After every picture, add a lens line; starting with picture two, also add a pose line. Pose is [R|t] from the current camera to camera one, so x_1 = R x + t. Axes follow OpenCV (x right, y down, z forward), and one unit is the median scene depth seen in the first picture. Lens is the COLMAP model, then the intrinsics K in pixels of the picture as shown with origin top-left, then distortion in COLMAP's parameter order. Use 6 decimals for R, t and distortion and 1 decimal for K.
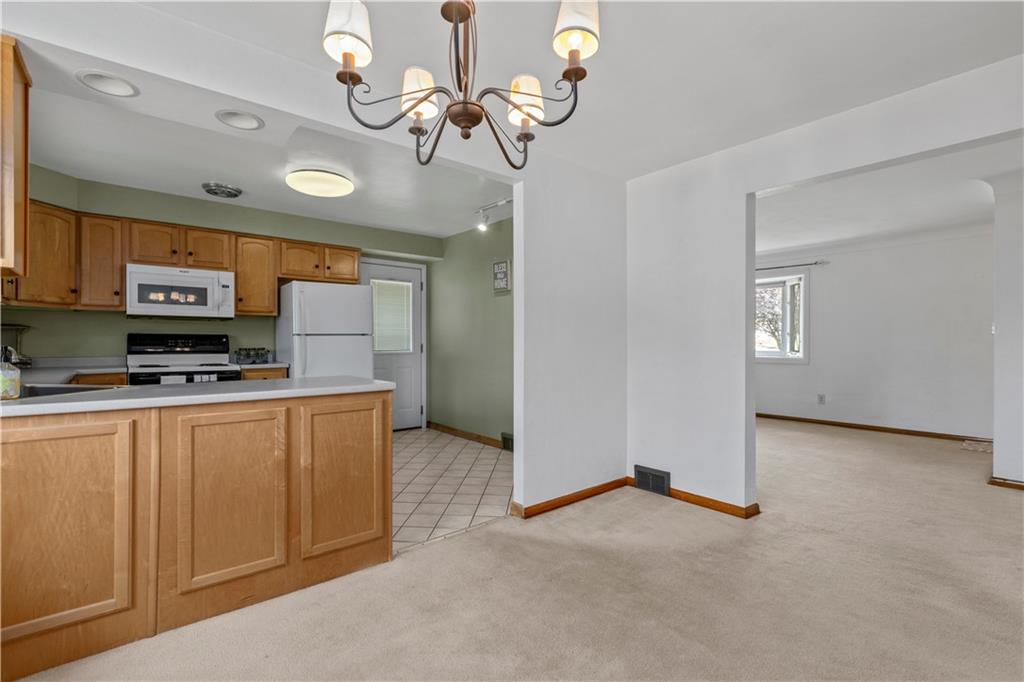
lens RADIAL K [[468.5, 0, 513.0], [0, 468.5, 342.4], [0, 0, 1]] dist [0.004943, 0.000221]
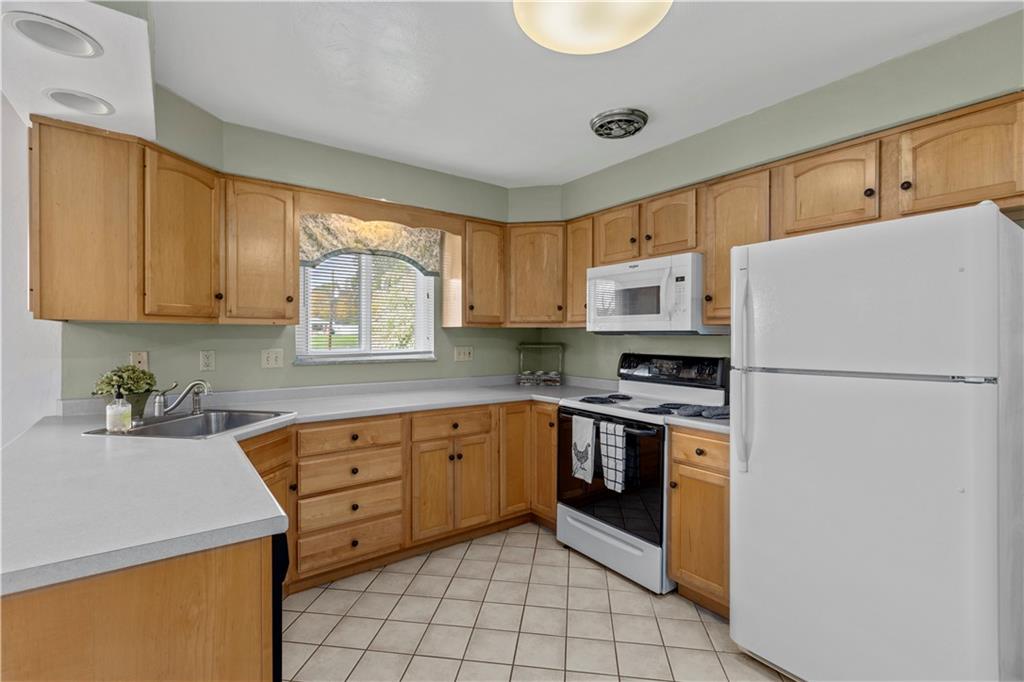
lens RADIAL K [[468.5, 0, 504.6], [0, 468.5, 341.4], [0, 0, 1]] dist [0.004943, 0.000221]
pose [[-0.065253, 0.012288, -0.997793, -0.004468], [-0.005862, 0.999902, 0.012698, -0.052291], [0.997852, 0.006677, -0.065175, 0.918369]]
